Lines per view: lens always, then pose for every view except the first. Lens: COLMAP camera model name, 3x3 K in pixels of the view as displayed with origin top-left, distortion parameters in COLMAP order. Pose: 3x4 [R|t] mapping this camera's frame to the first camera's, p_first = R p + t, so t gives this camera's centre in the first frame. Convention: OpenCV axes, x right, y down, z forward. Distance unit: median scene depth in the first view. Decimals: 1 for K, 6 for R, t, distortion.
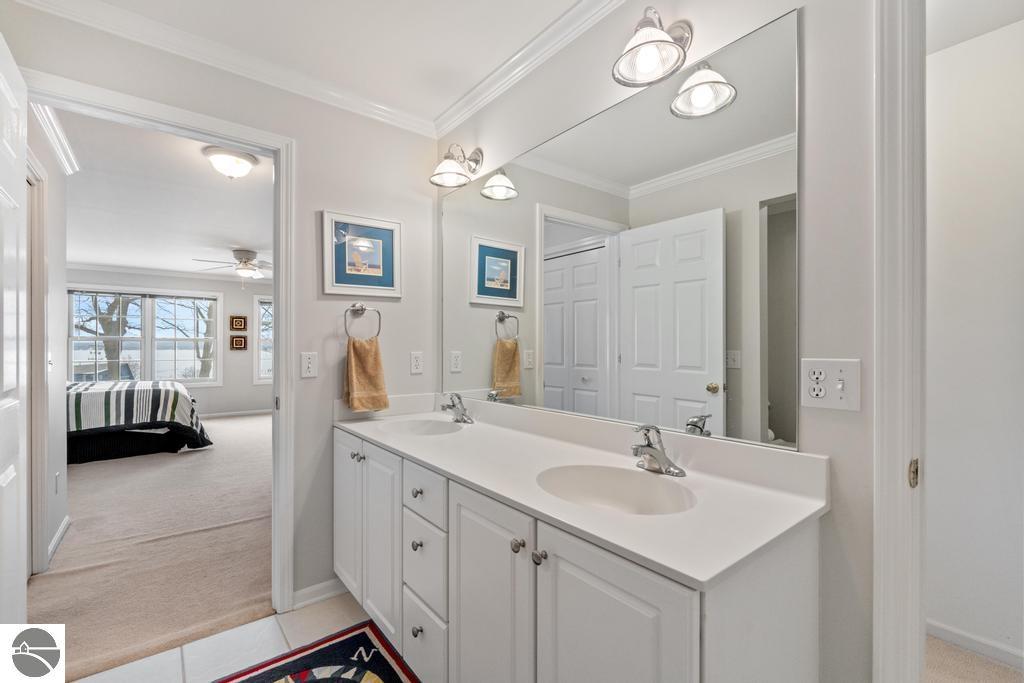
lens RADIAL K [[445.6, 0, 510.5], [0, 445.6, 343.1], [0, 0, 1]] dist [-0.003844, -0.000008]
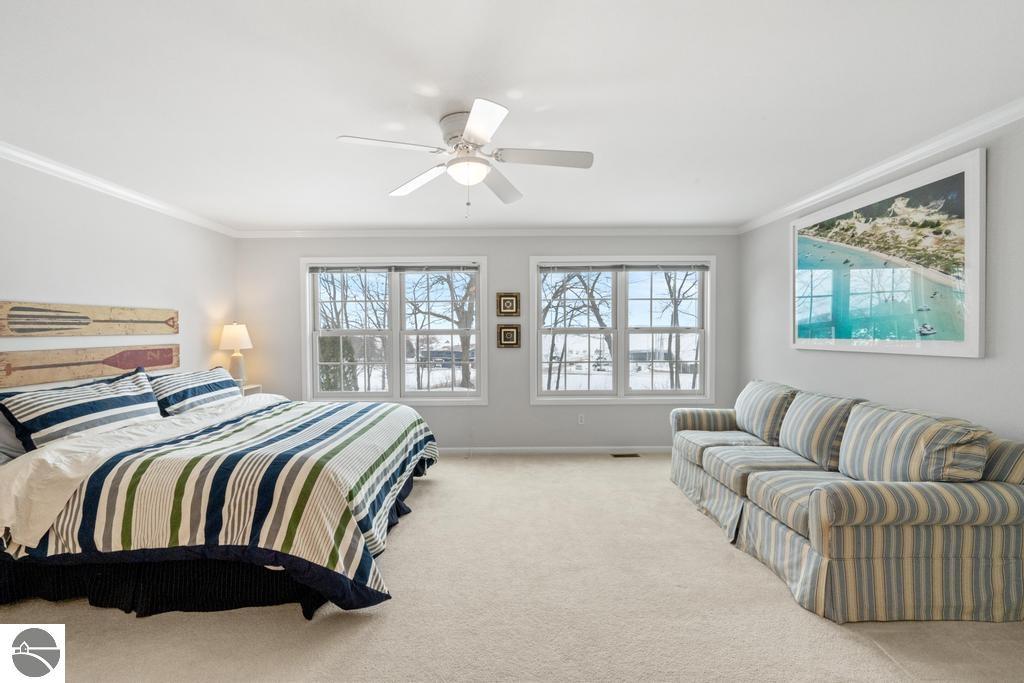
lens RADIAL K [[445.6, 0, 510.5], [0, 445.6, 343.1], [0, 0, 1]] dist [-0.003844, -0.000008]
pose [[0.788579, 0.013599, -0.614783, -0.236913], [0.010401, 0.999317, 0.035447, -0.013459], [0.614845, -0.034347, 0.787899, 0.529490]]
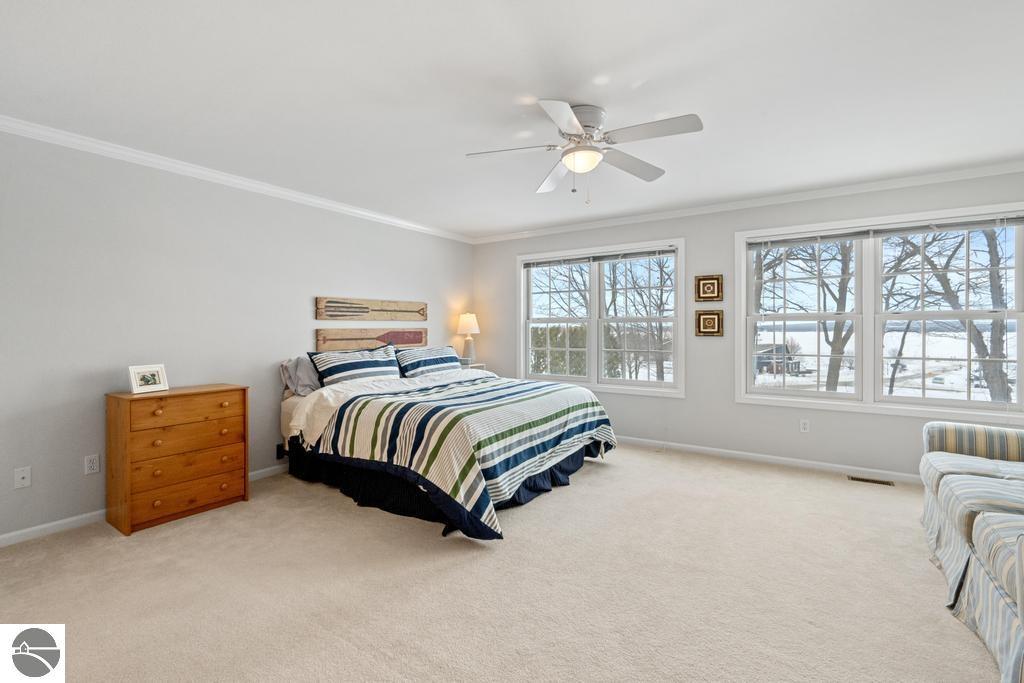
lens RADIAL K [[465.7, 0, 508.4], [0, 465.7, 329.9], [0, 0, 1]] dist [-0.001311, -0.000188]
pose [[0.302197, 0.001903, -0.953244, -0.138646], [0.009748, 0.999940, 0.005087, 0.001748], [0.953196, -0.010829, 0.302160, 0.601954]]
